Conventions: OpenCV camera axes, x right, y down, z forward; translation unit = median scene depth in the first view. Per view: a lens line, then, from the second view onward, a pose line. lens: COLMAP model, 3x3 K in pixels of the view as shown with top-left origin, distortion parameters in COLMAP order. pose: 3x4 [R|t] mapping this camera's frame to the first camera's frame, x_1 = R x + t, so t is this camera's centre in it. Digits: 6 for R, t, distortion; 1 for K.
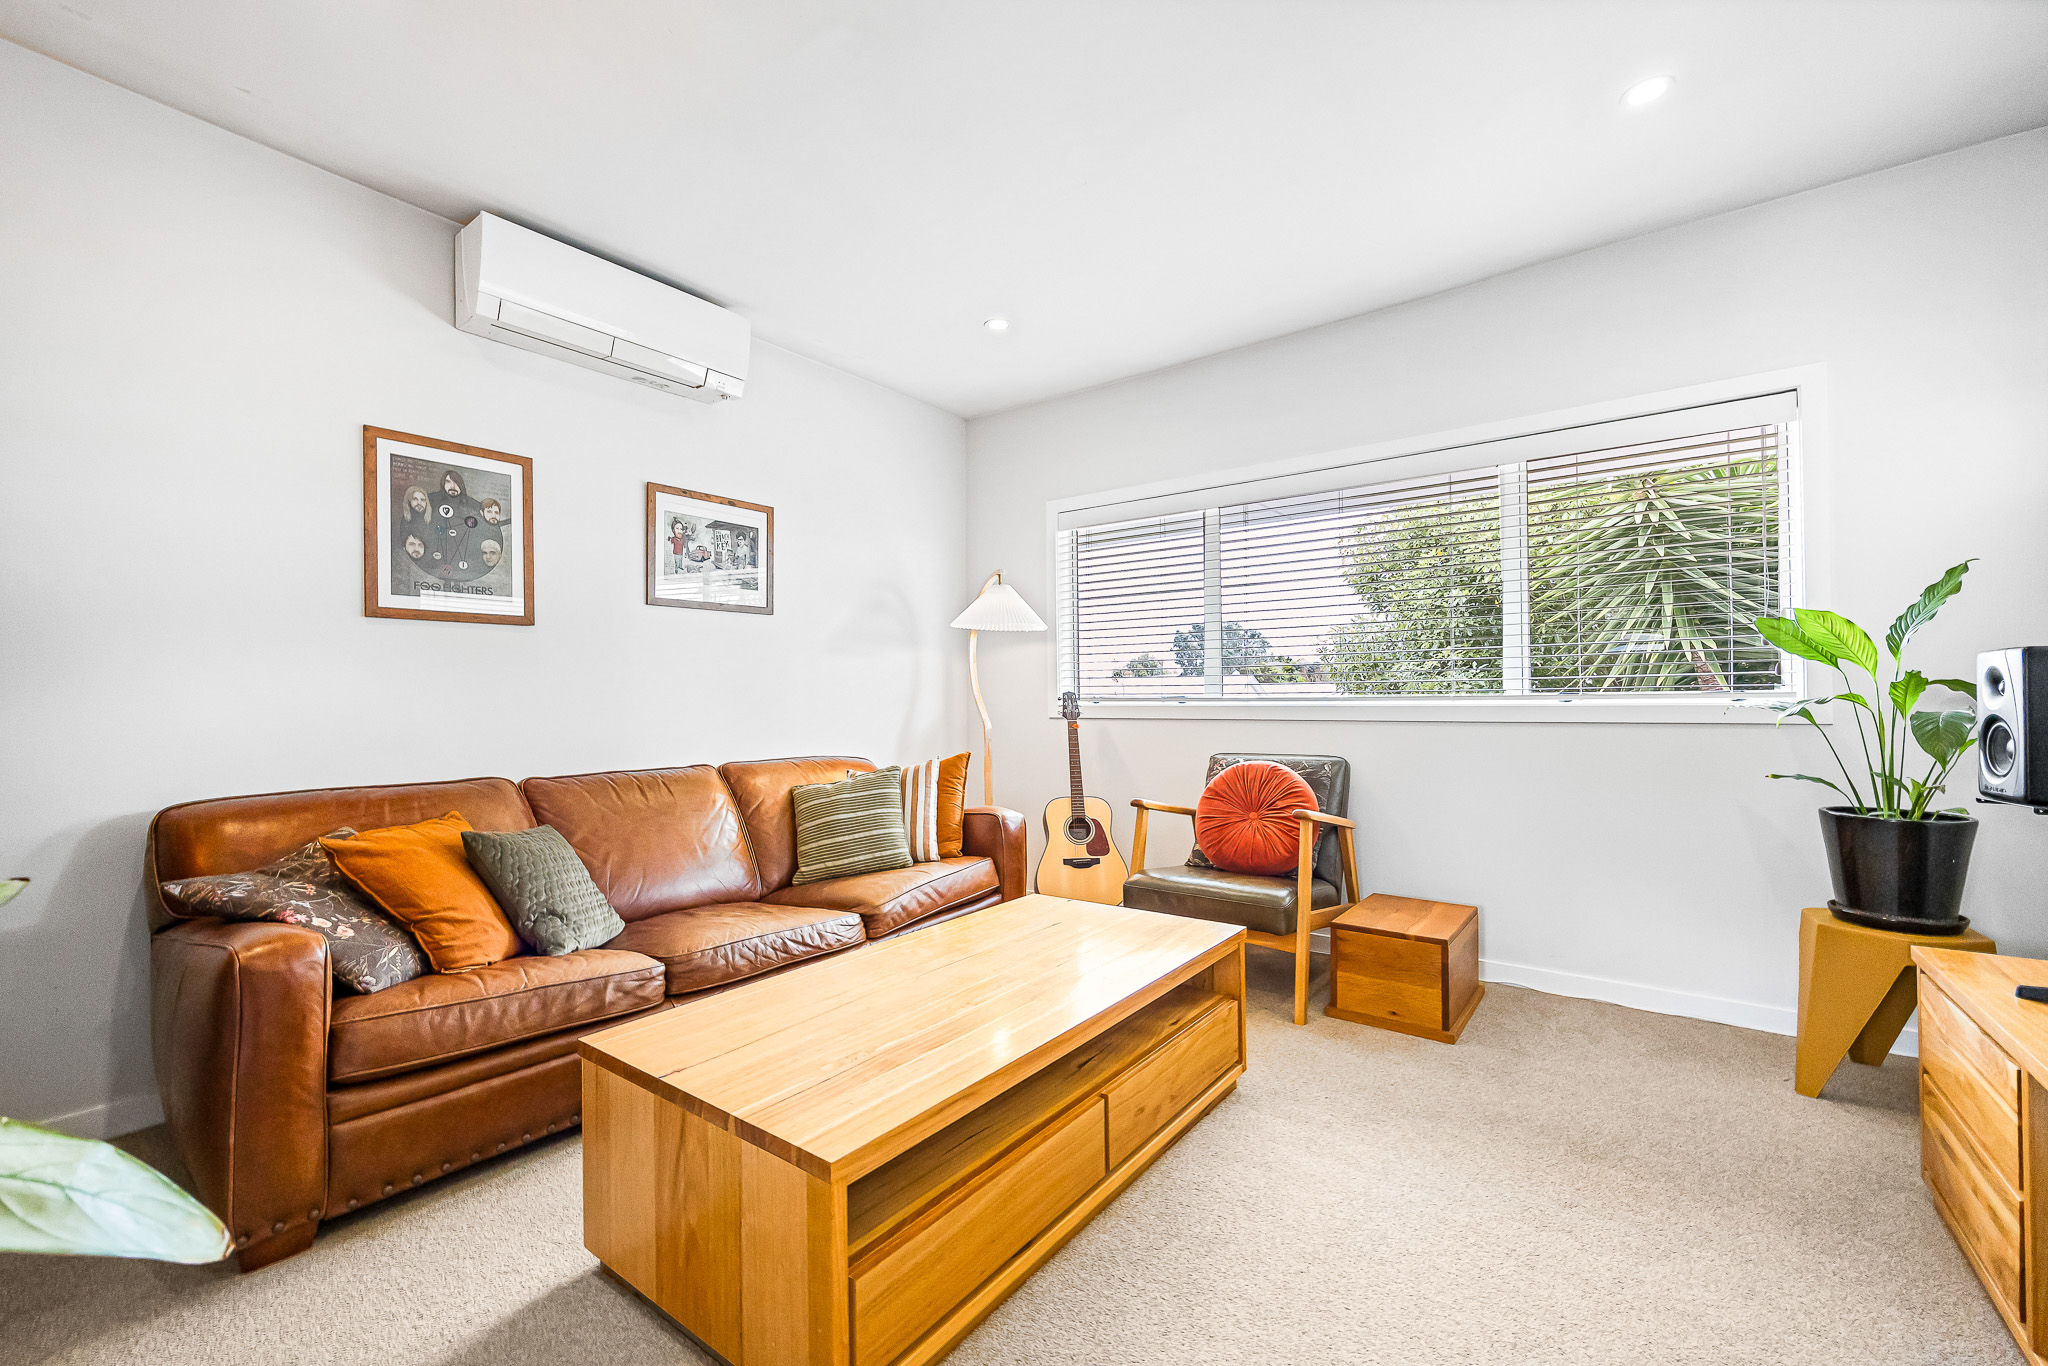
lens RADIAL K [[850.3, 0, 1021.9], [0, 850.3, 685.0], [0, 0, 1]] dist [0.000176, 0.000272]
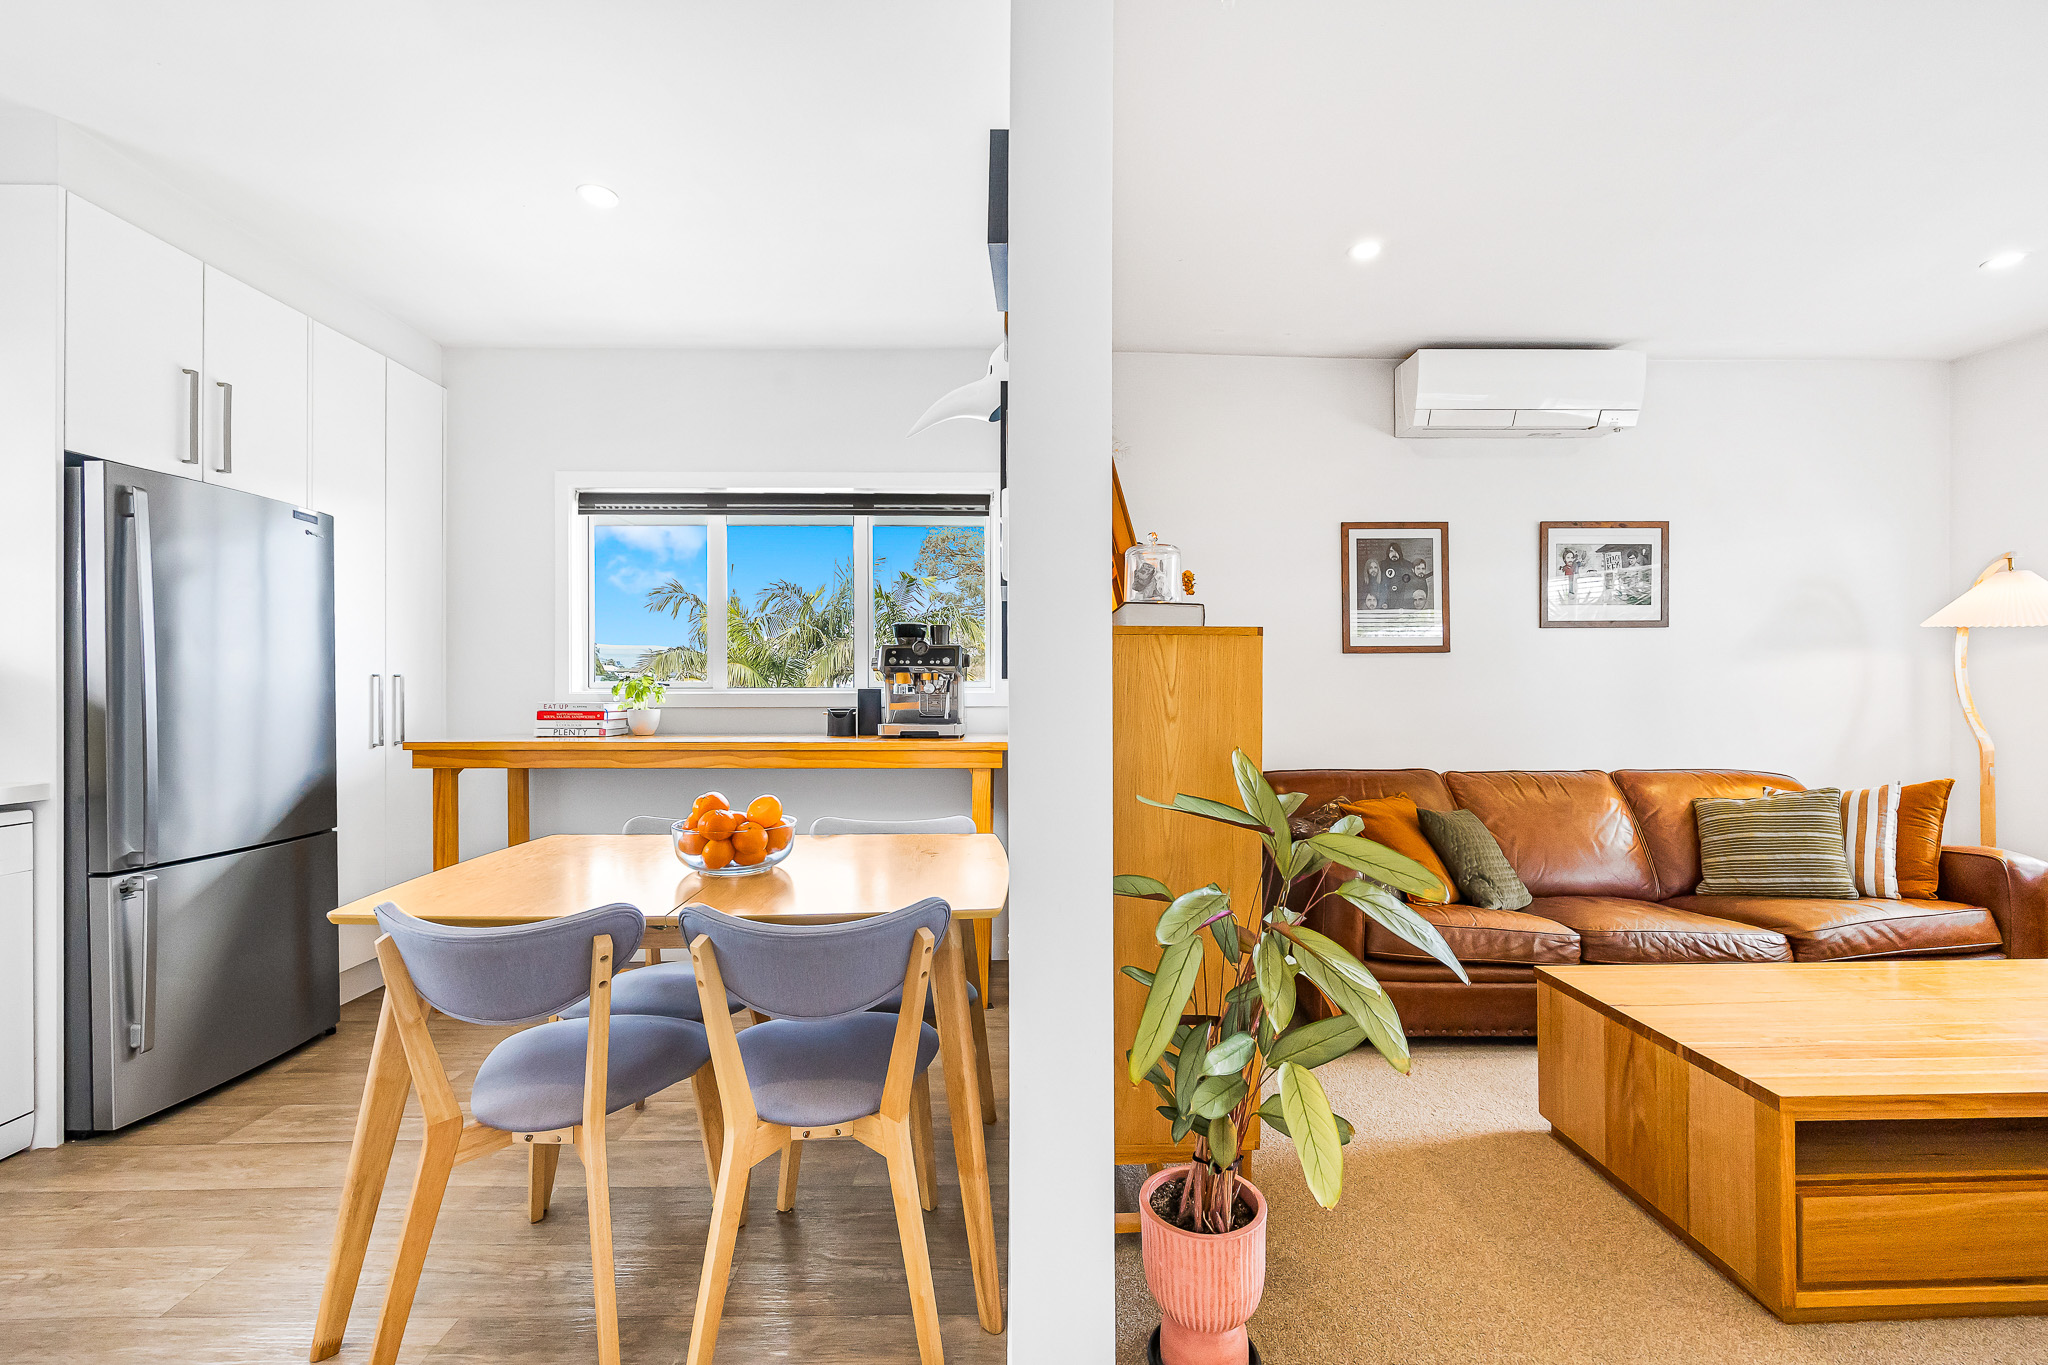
lens RADIAL K [[837.8, 0, 1034.4], [0, 837.8, 691.3], [0, 0, 1]] dist [-0.001540, -0.000799]
pose [[0.621058, 0.007033, -0.783733, 0.028700], [0.010352, 0.999799, 0.017175, -0.042238], [0.783696, -0.018780, 0.620861, -0.294463]]
